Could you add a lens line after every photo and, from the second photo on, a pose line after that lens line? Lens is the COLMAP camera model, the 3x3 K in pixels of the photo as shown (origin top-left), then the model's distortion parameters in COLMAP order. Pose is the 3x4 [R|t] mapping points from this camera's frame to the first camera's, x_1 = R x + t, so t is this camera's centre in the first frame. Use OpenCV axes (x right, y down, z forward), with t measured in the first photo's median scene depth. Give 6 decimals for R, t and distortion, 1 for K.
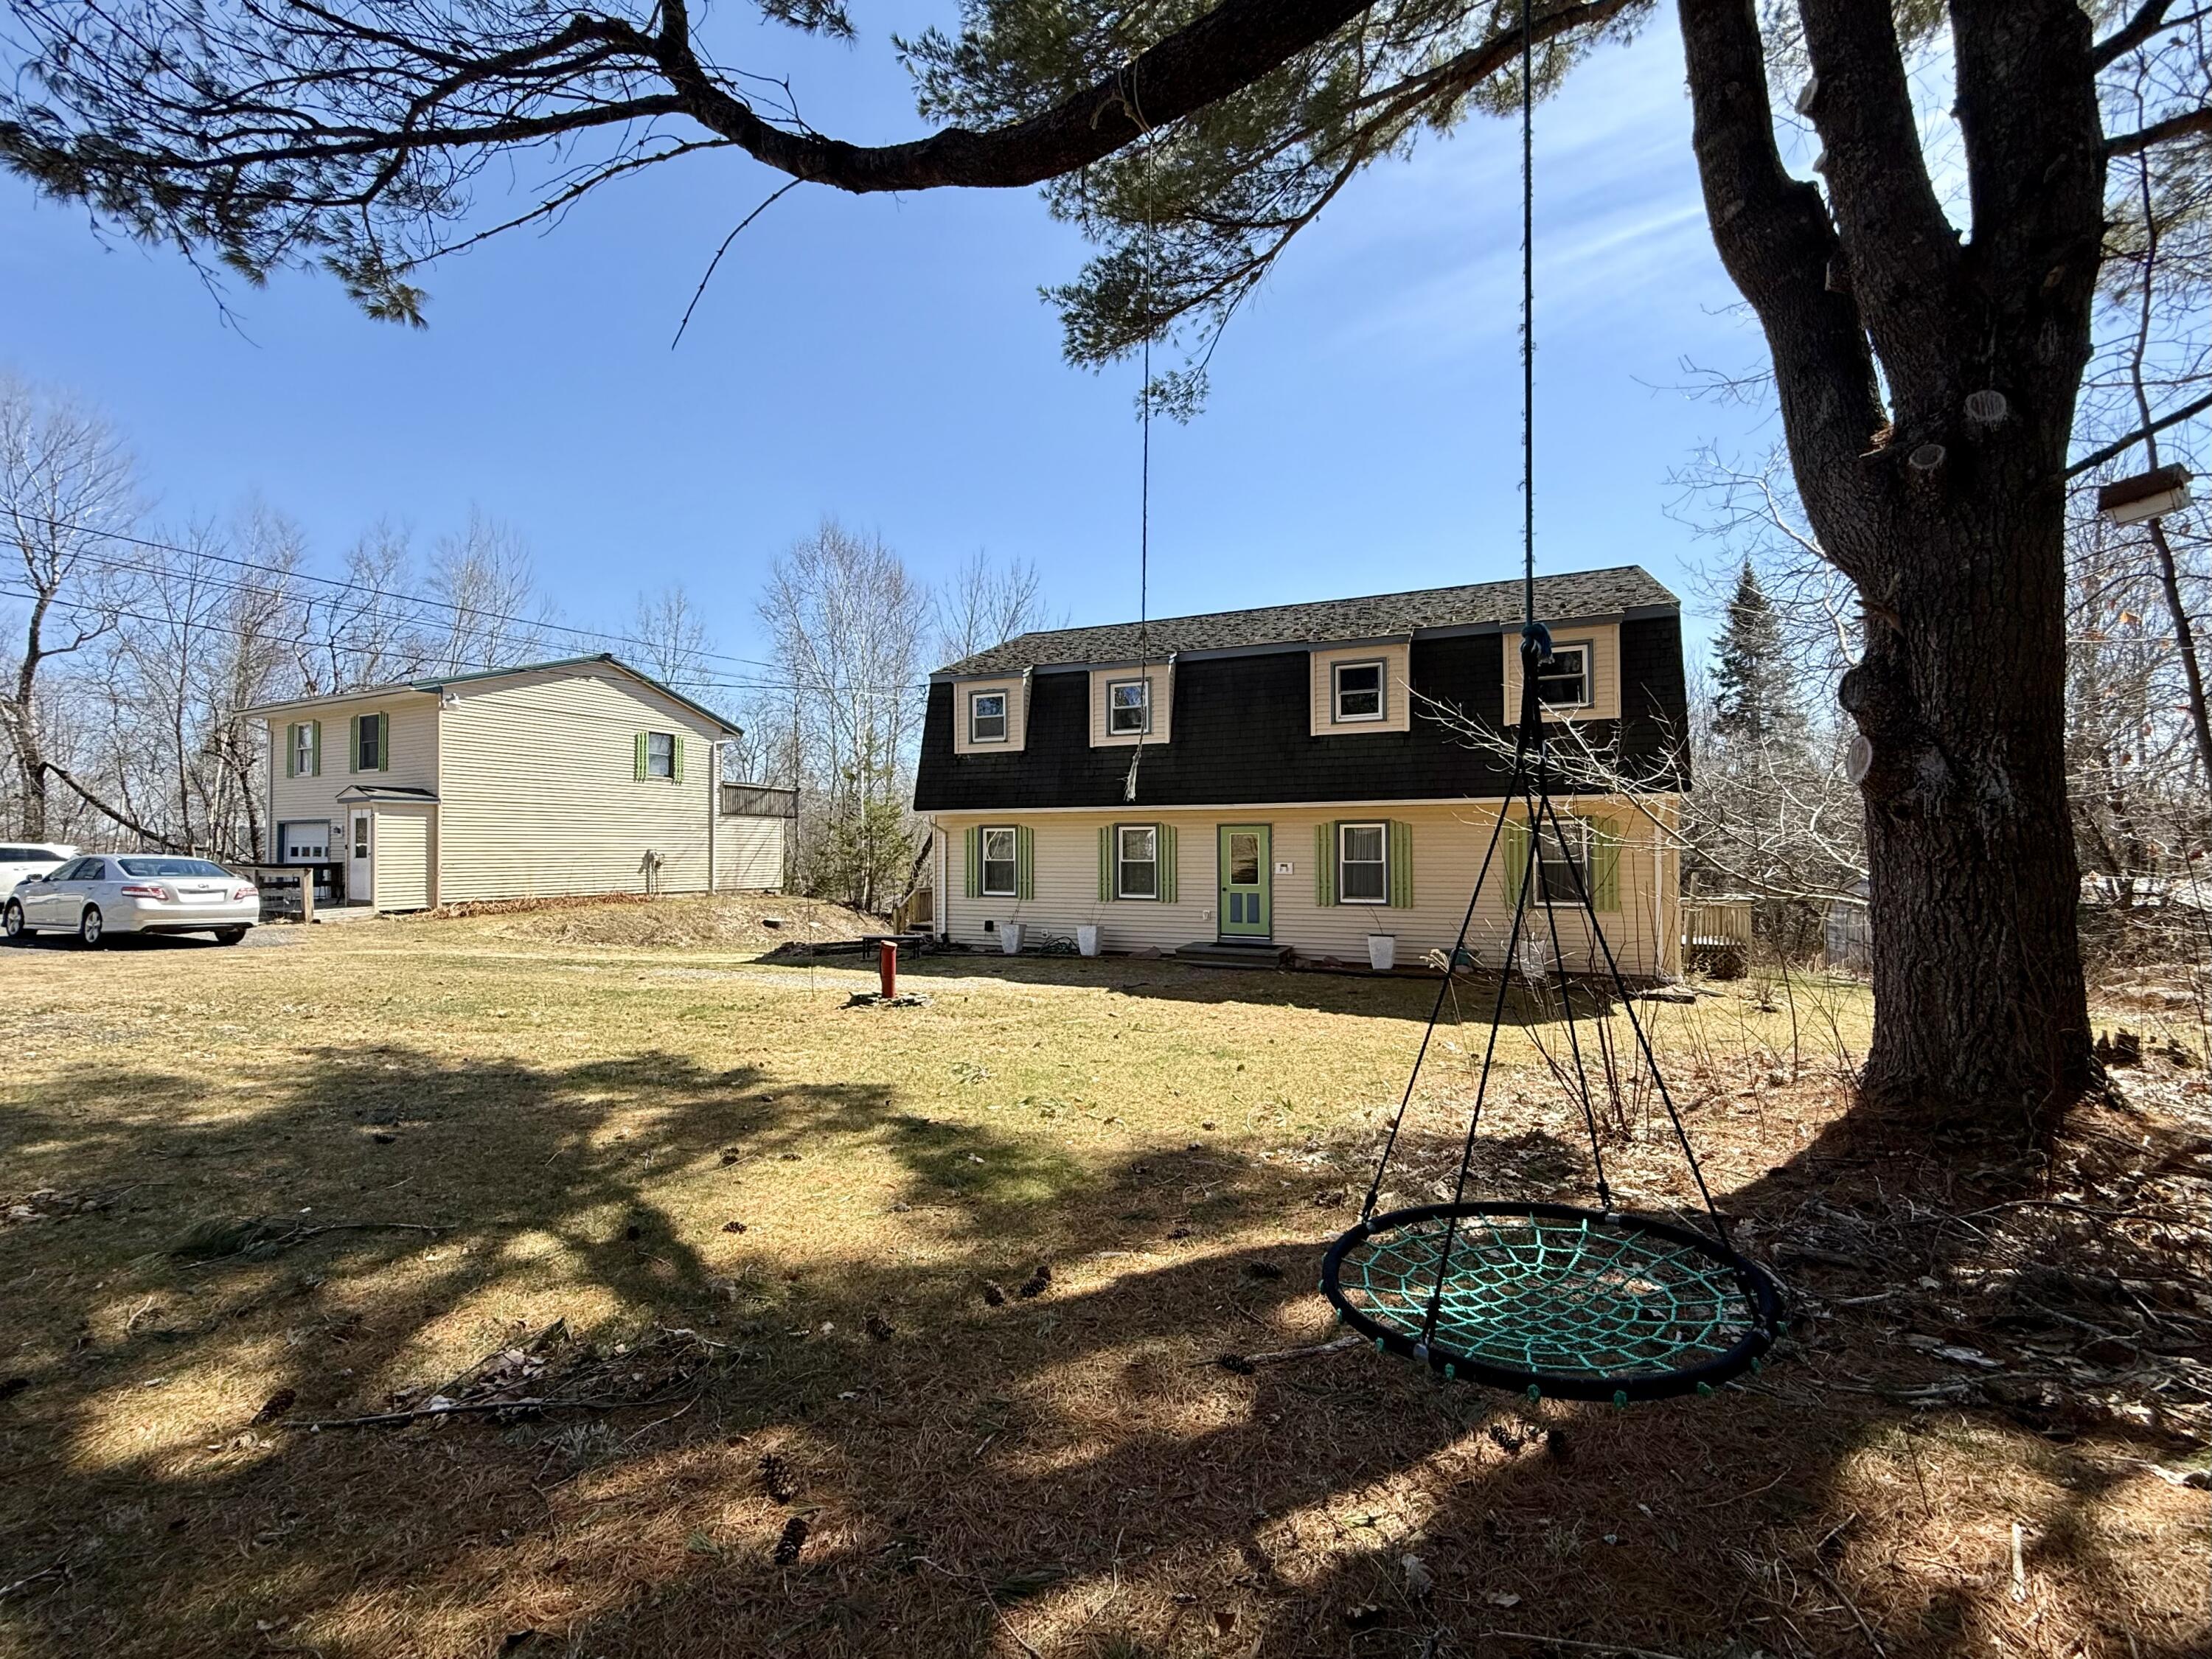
lens RADIAL K [[913.3, 0, 1106.0], [0, 913.3, 829.5], [0, 0, 1]] dist [0.008414, 0.000087]
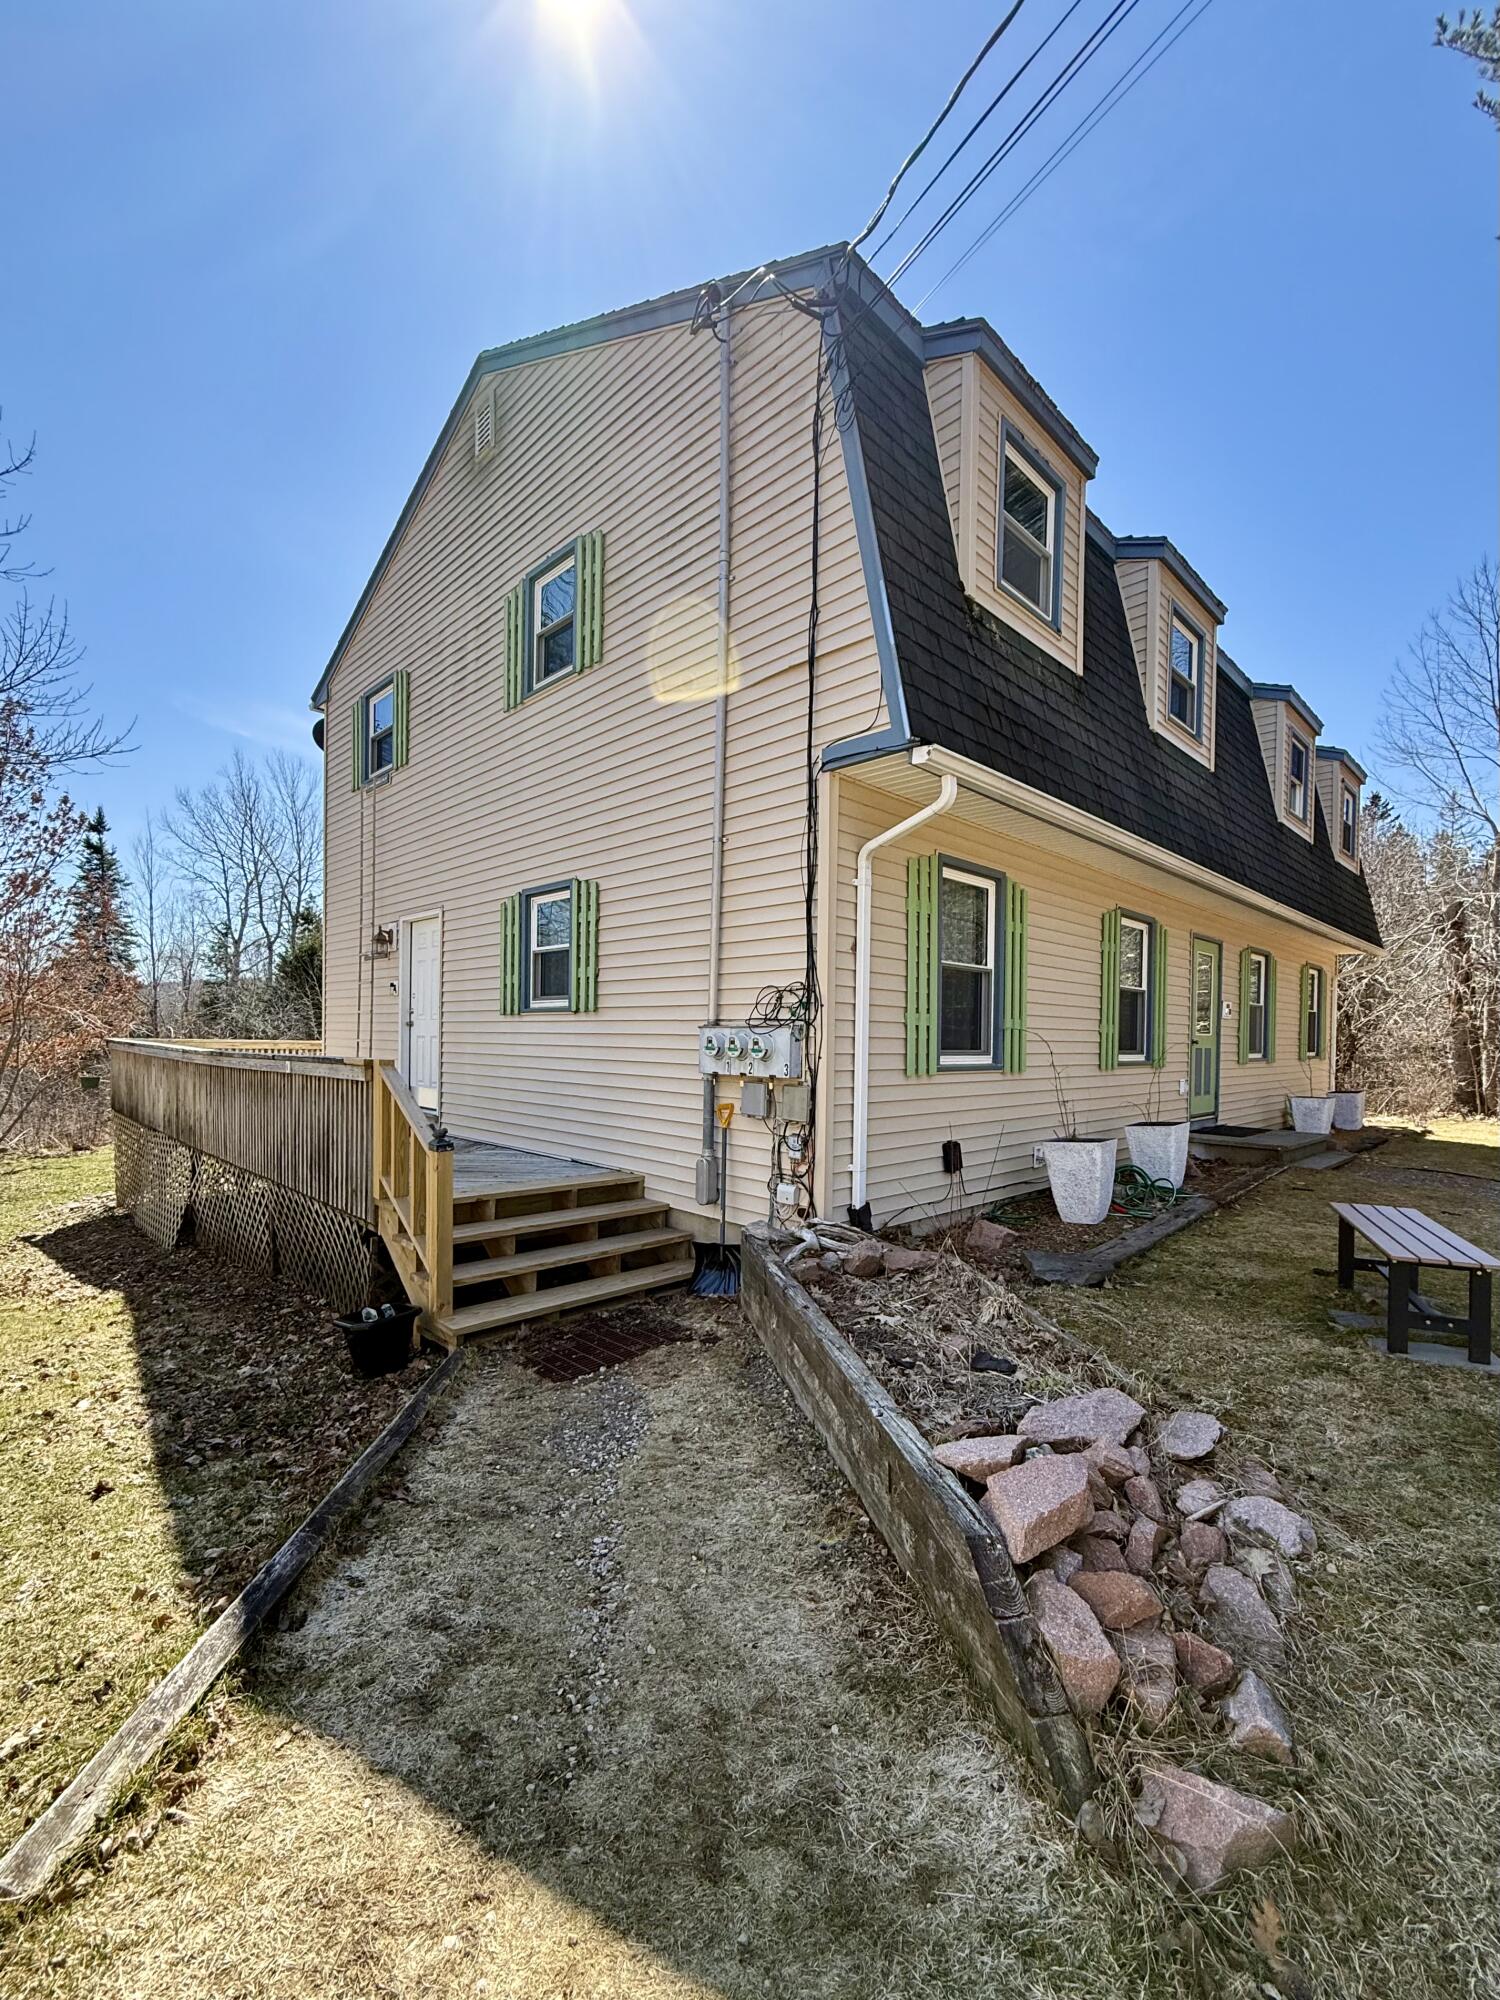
lens RADIAL K [[825.8, 0, 731.9], [0, 825.8, 1041.6], [0, 0, 1]] dist [0.008414, 0.000087]
pose [[0.385458, 0.005026, 0.922711, -0.488059], [-0.038403, 0.999206, 0.010600, 0.070201], [-0.921926, -0.039521, 0.385345, 1.055538]]
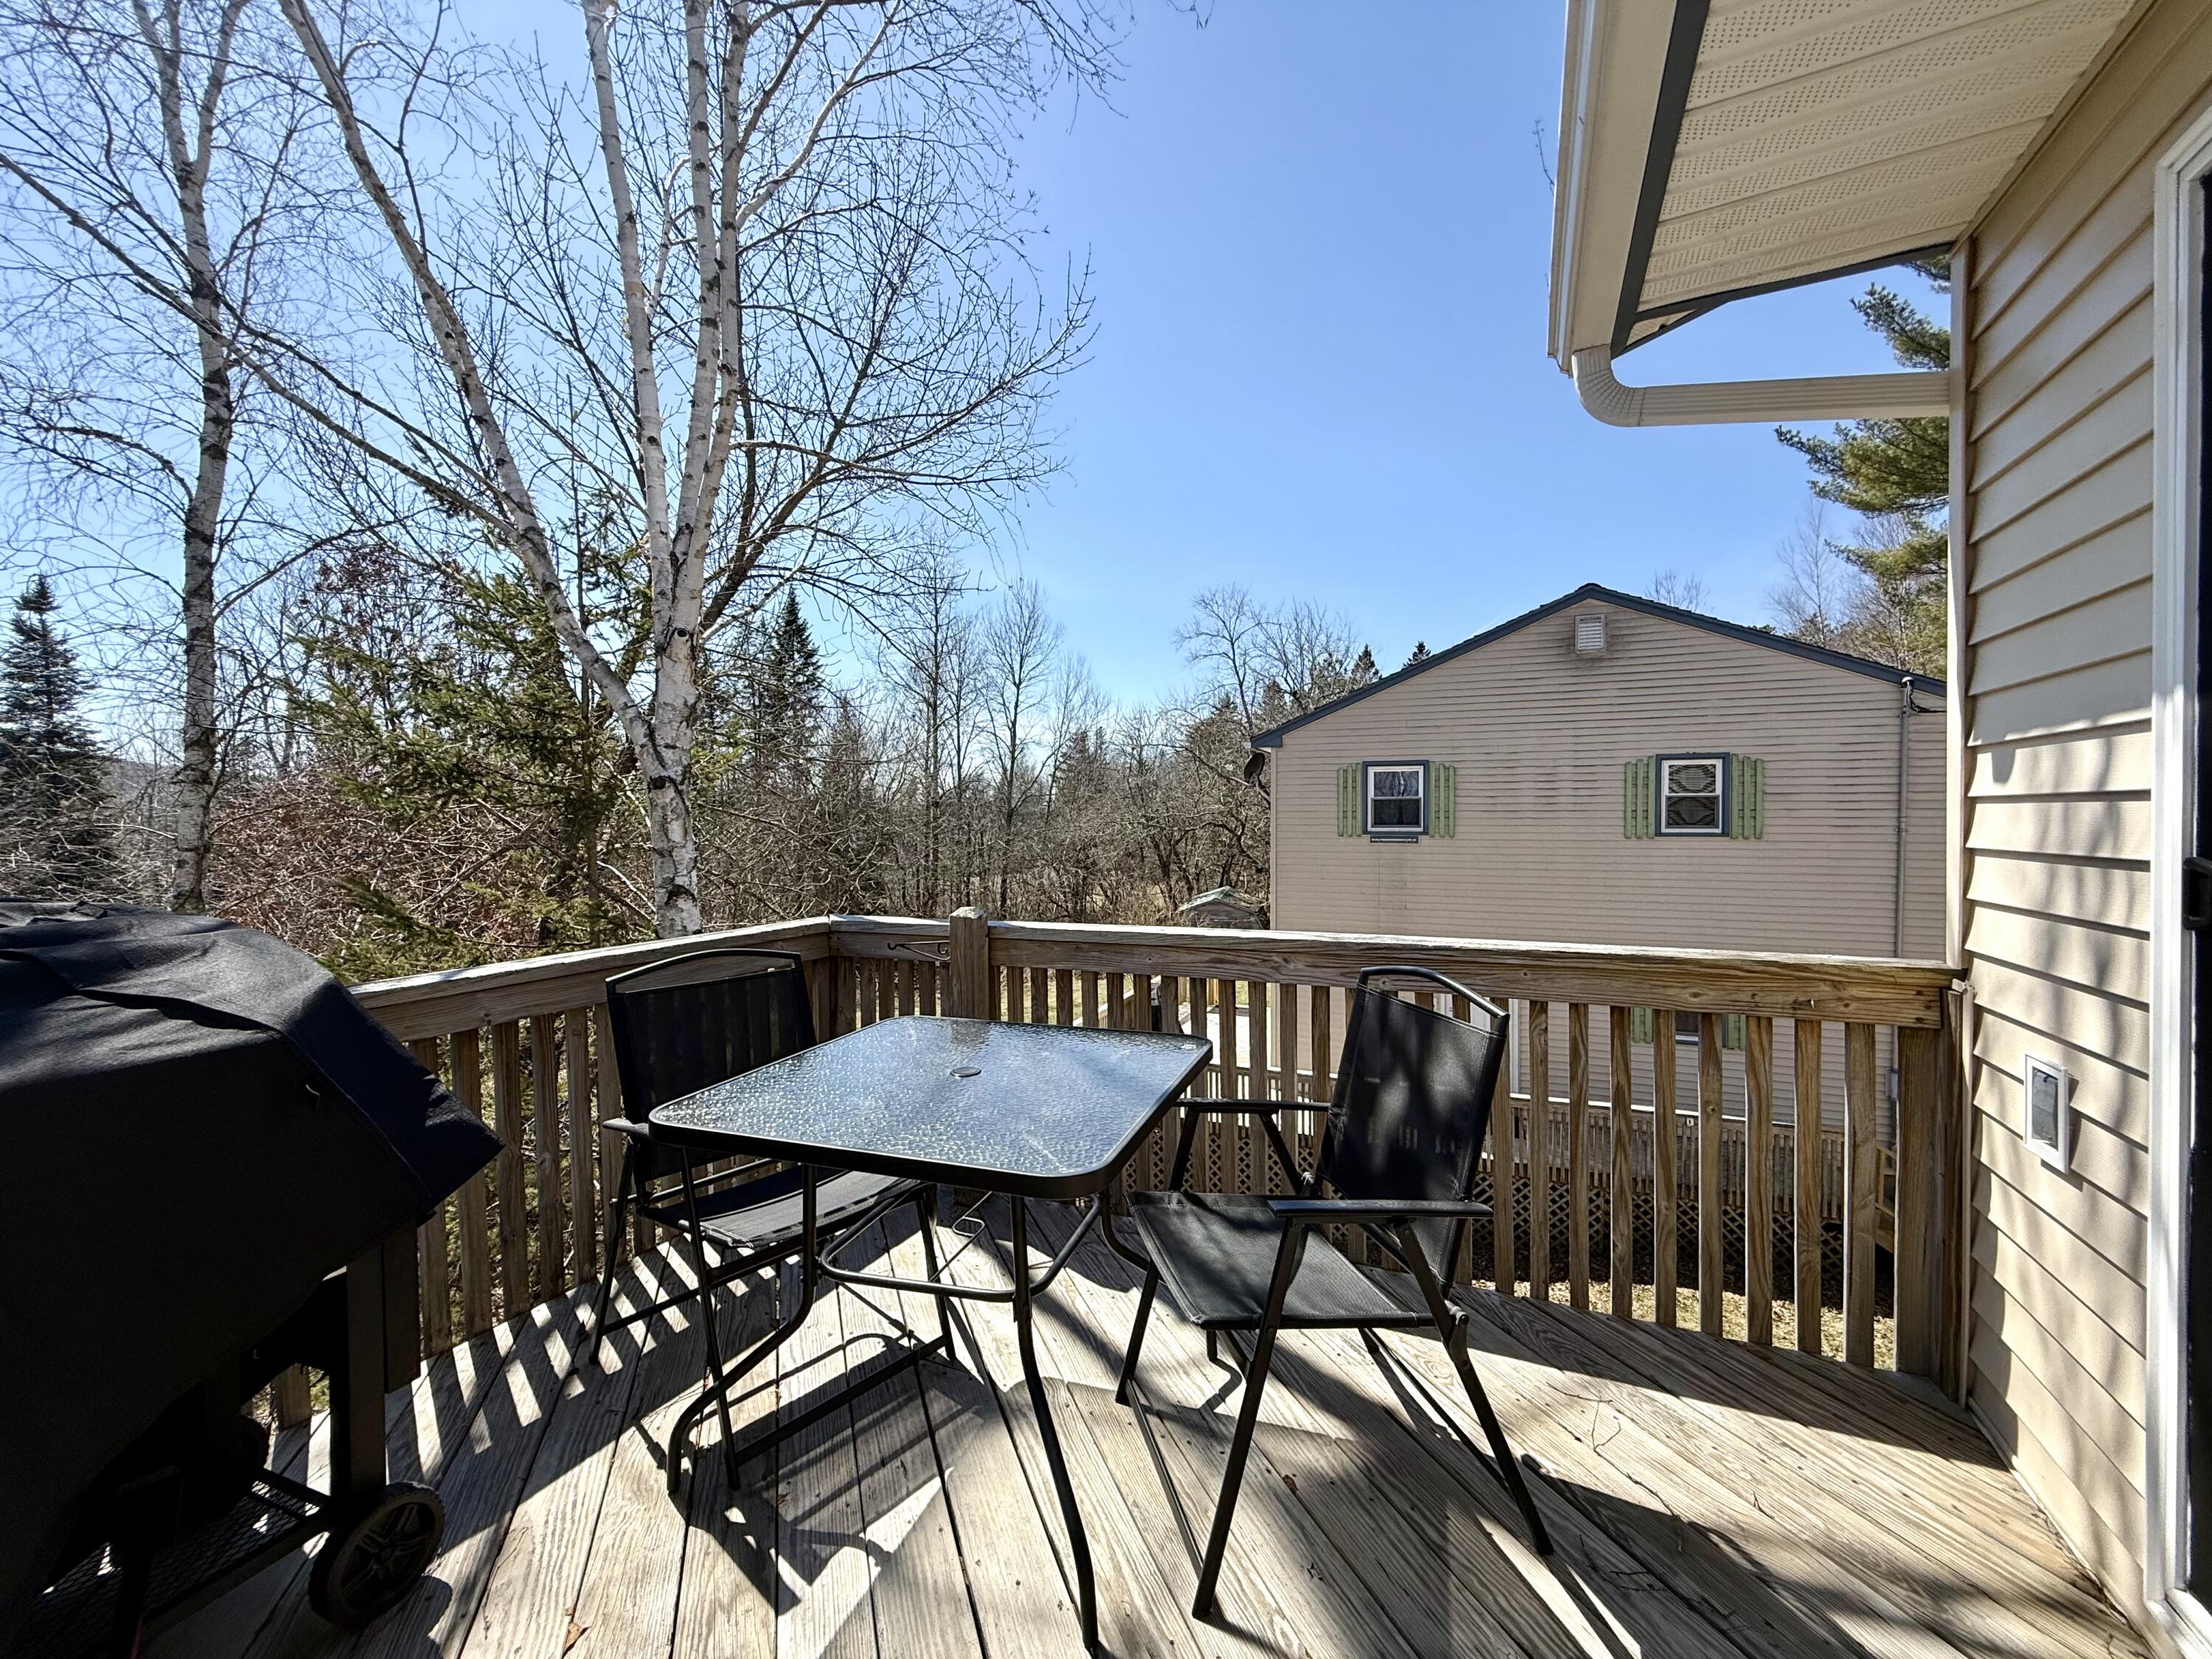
lens RADIAL K [[913.3, 0, 1106.0], [0, 913.3, 829.5], [0, 0, 1]] dist [0.008414, 0.000087]
pose [[-0.000775, -0.005384, 0.999985, -0.844100], [-0.019599, 0.999794, 0.005368, -0.095533], [-0.999808, -0.019594, -0.000880, 1.743079]]
